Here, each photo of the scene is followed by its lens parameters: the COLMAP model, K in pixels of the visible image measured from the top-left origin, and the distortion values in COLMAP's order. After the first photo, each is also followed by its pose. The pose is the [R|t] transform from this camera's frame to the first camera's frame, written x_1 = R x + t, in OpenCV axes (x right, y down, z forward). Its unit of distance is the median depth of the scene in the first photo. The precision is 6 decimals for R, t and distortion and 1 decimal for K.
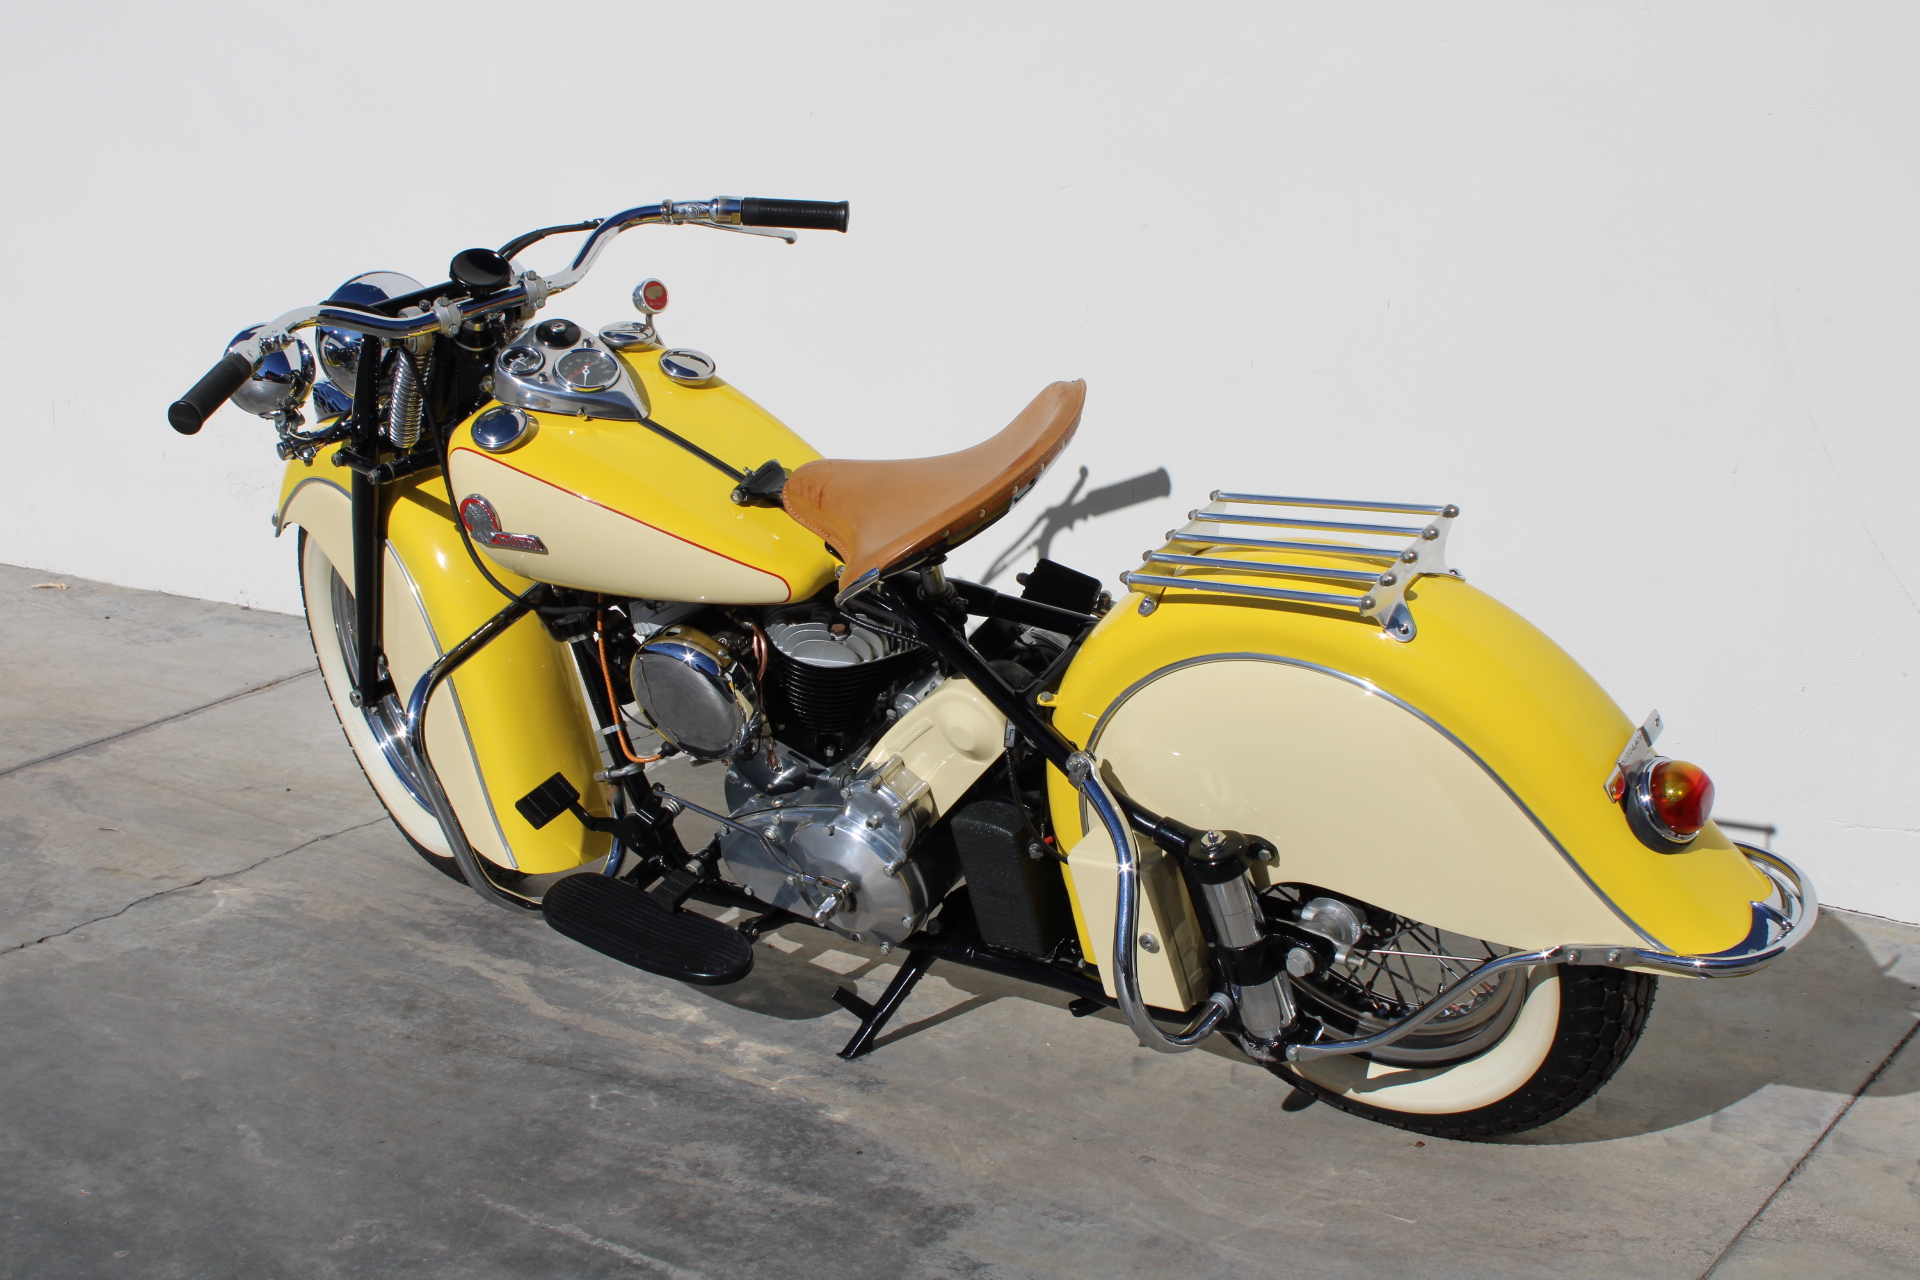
lens RADIAL K [[2593.6, 0, 950.2], [0, 2593.6, 640.0], [0, 0, 1]] dist [-0.038063, 0.000000]
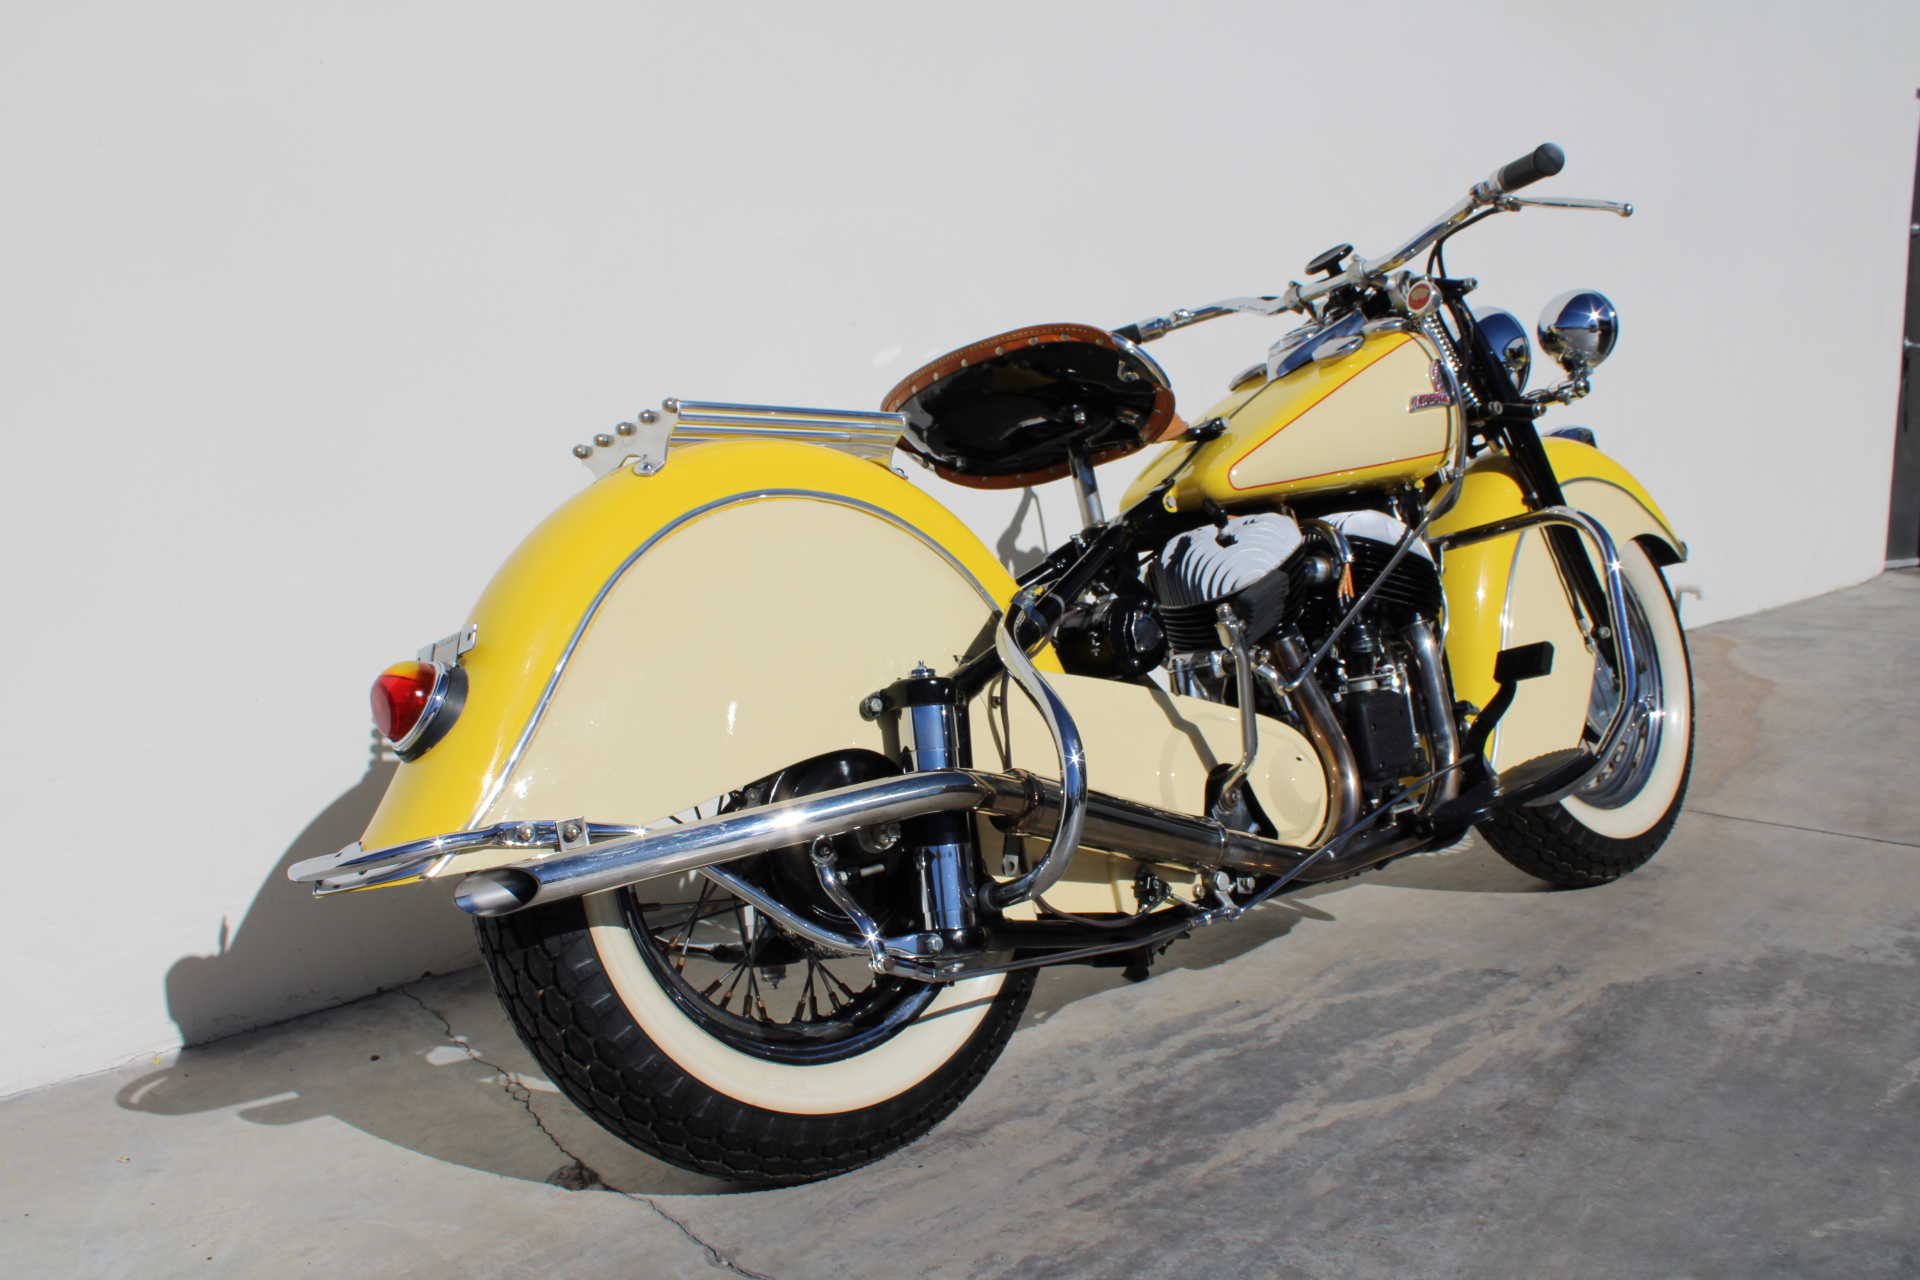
lens RADIAL K [[1690.4, 0, 960.7], [0, 1690.4, 650.0], [0, 0, 1]] dist [-0.142738, 0.125198]
pose [[0.119217, -0.104612, 0.987342, -0.770022], [0.276624, 0.958558, 0.068161, -0.084038], [-0.953555, 0.264997, 0.143215, 1.131409]]
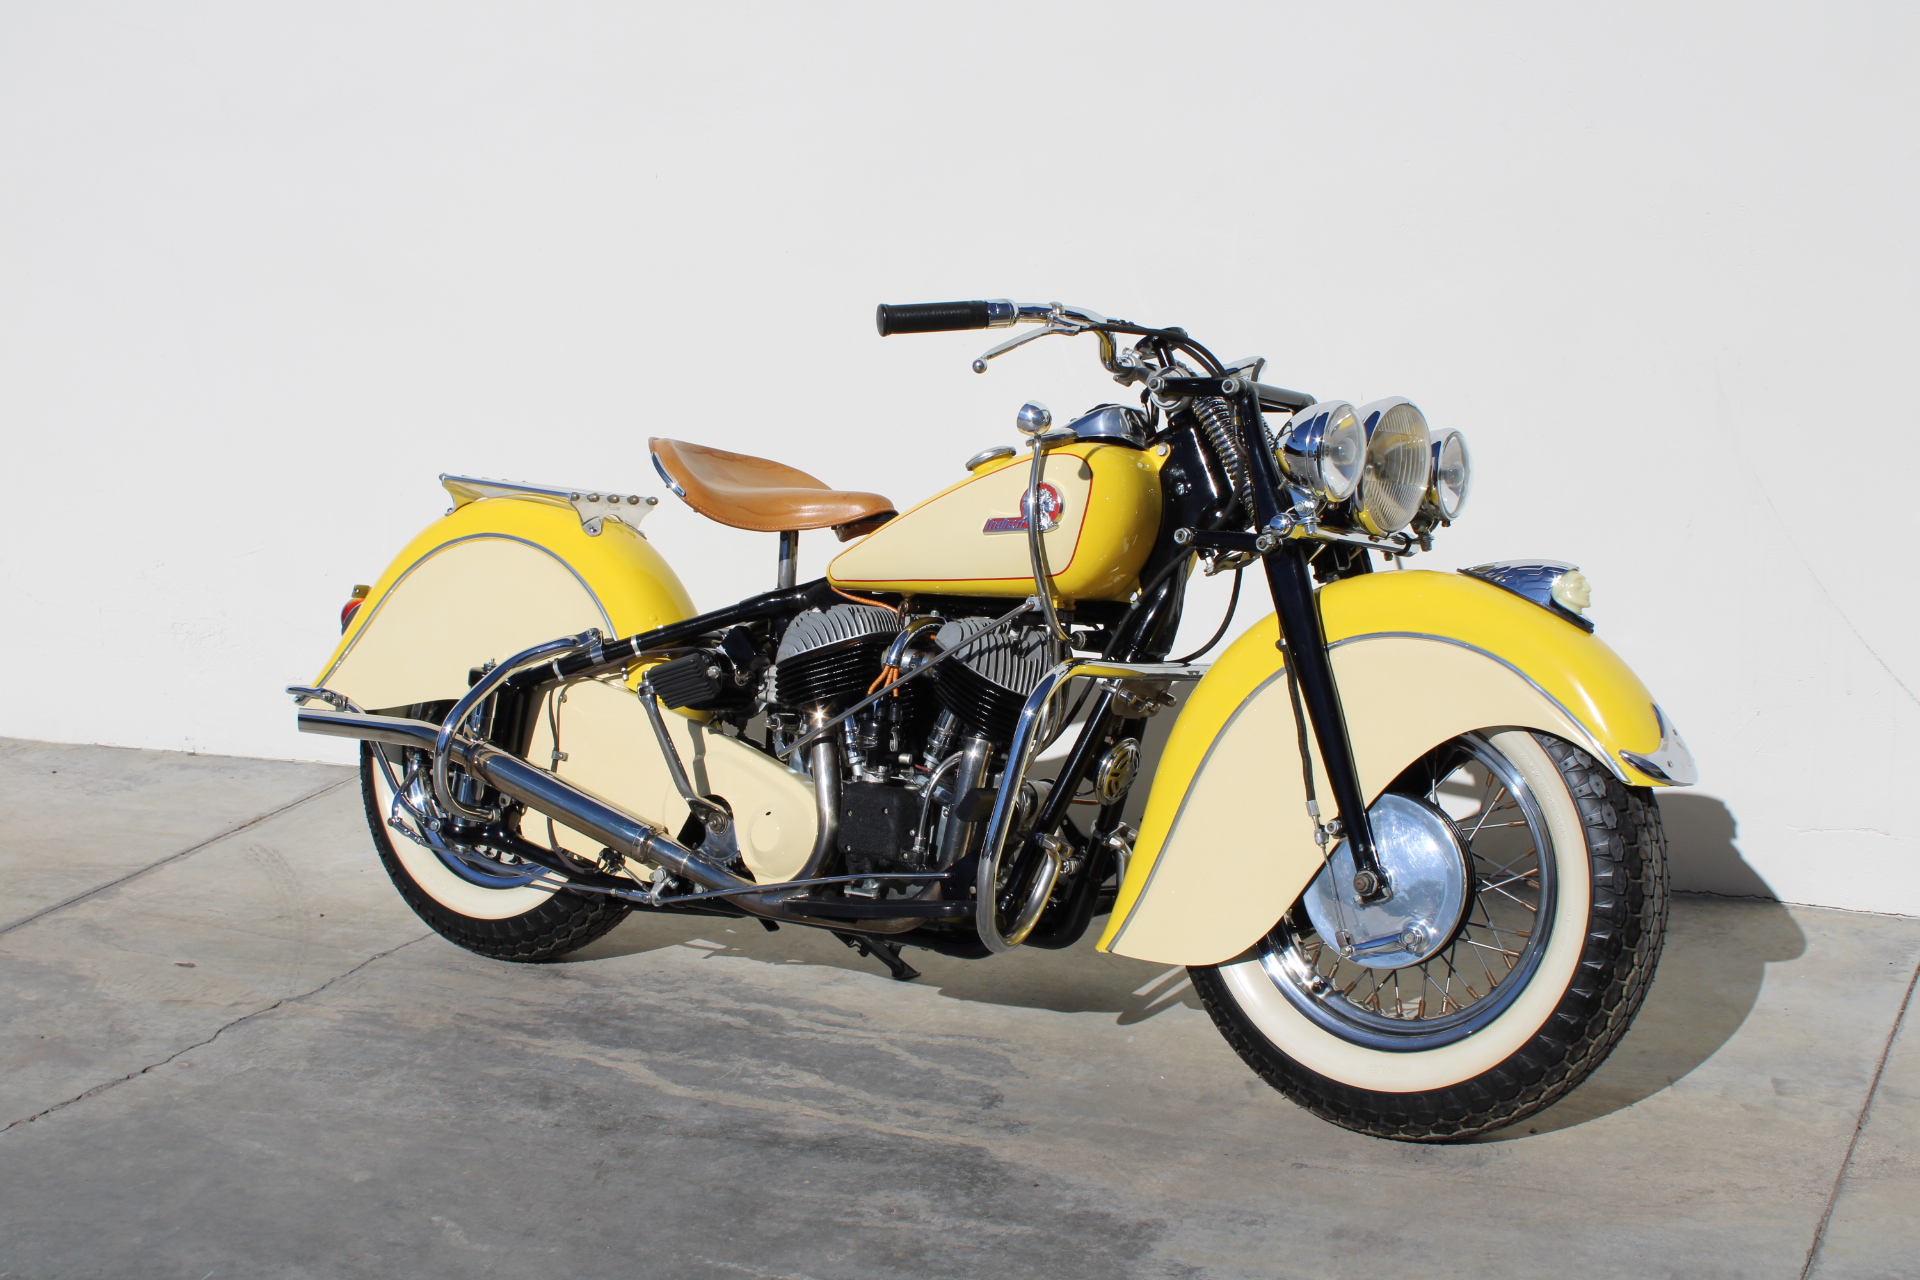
lens RADIAL K [[2478.4, 0, 956.1], [0, 2478.4, 650.4], [0, 0, 1]] dist [-0.041606, 0.000000]
pose [[0.987564, -0.060672, 0.145041, -0.197641], [0.067460, 0.996823, -0.042340, 0.015308], [-0.142011, 0.051598, 0.988519, -0.031470]]
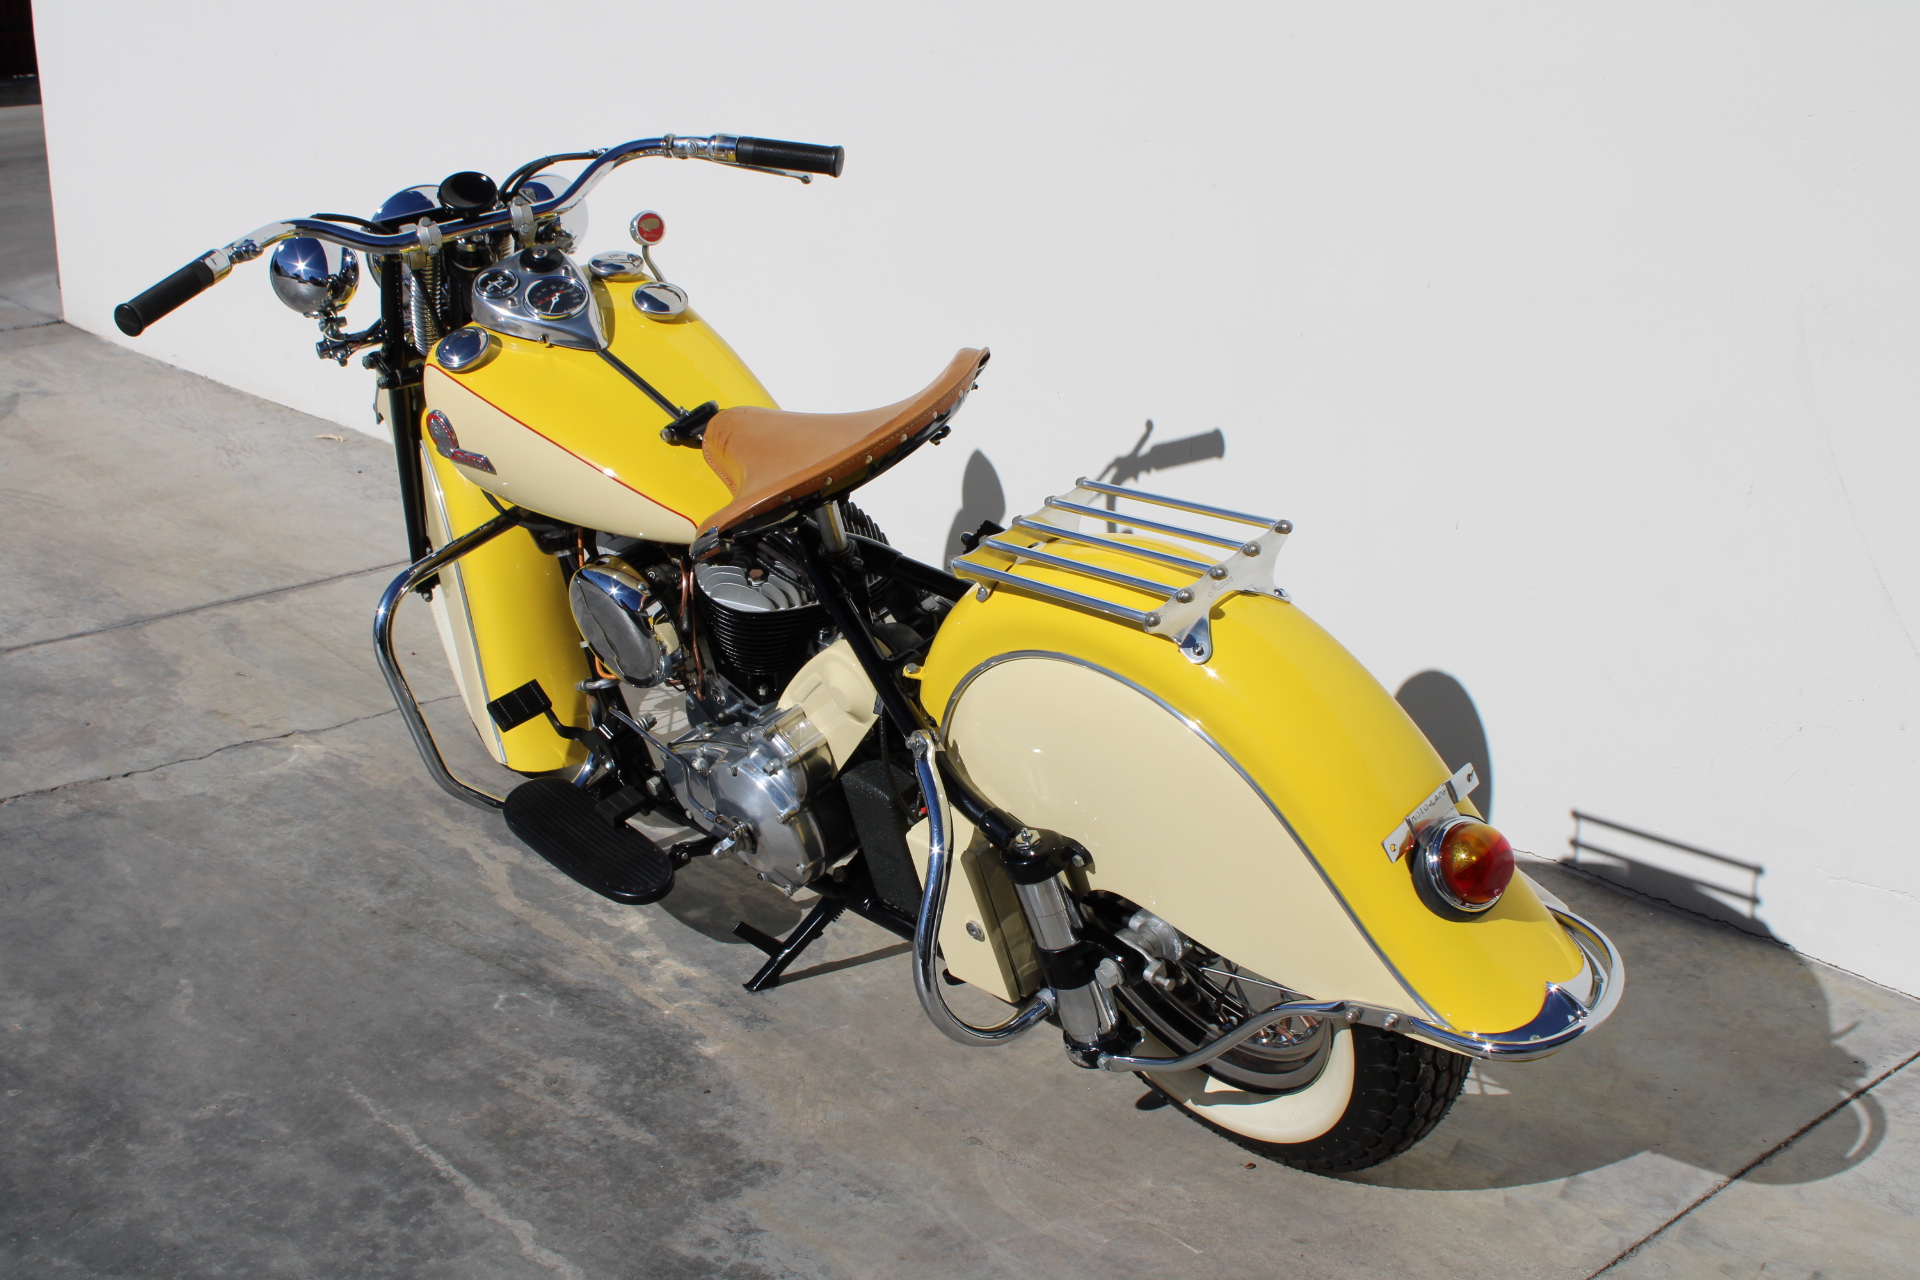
lens RADIAL K [[2312.7, 0, 947.2], [0, 2312.7, 638.1], [0, 0, 1]] dist [-0.071482, 0.000000]
pose [[0.976562, 0.102517, -0.189256, 0.202540], [-0.091523, 0.993616, 0.065964, -0.045876], [0.194810, -0.047097, 0.979710, 0.134297]]
